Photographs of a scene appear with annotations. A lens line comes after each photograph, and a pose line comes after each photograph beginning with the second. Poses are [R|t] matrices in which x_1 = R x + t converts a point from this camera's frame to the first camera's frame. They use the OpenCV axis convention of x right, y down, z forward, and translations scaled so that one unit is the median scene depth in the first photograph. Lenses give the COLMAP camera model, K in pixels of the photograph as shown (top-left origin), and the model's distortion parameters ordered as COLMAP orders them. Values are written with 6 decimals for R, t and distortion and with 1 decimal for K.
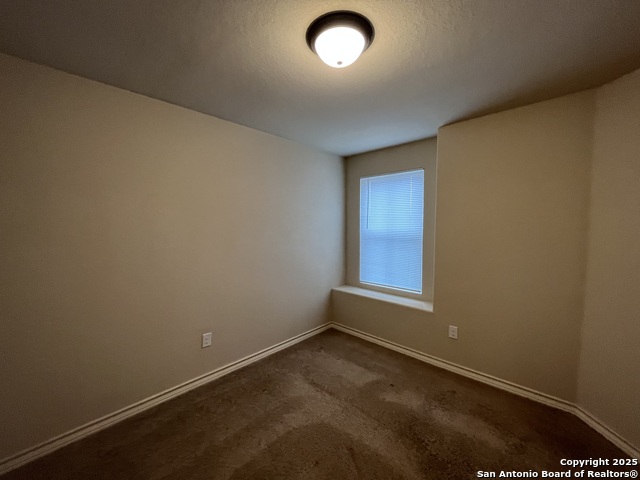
lens RADIAL K [[256.8, 0, 320.0], [0, 256.8, 240.0], [0, 0, 1]] dist [-0.002642, -0.000666]
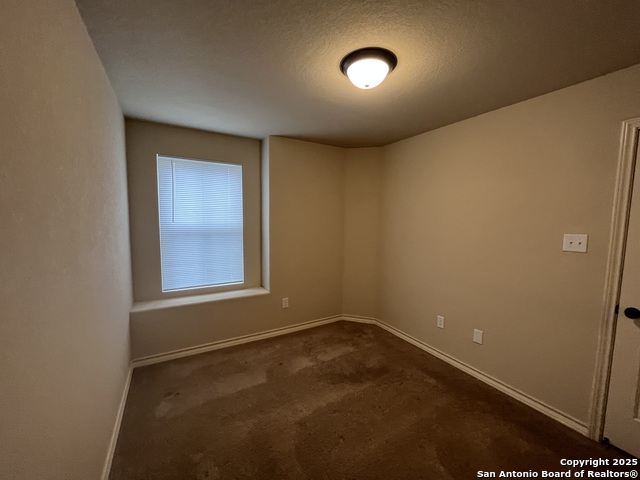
lens RADIAL K [[256.8, 0, 320.0], [0, 256.8, 240.0], [0, 0, 1]] dist [-0.002642, -0.000666]
pose [[0.283035, -0.080608, 0.955716, -0.527519], [0.042962, 0.996527, 0.071327, -0.030878], [-0.958147, 0.020871, 0.285515, 0.390085]]
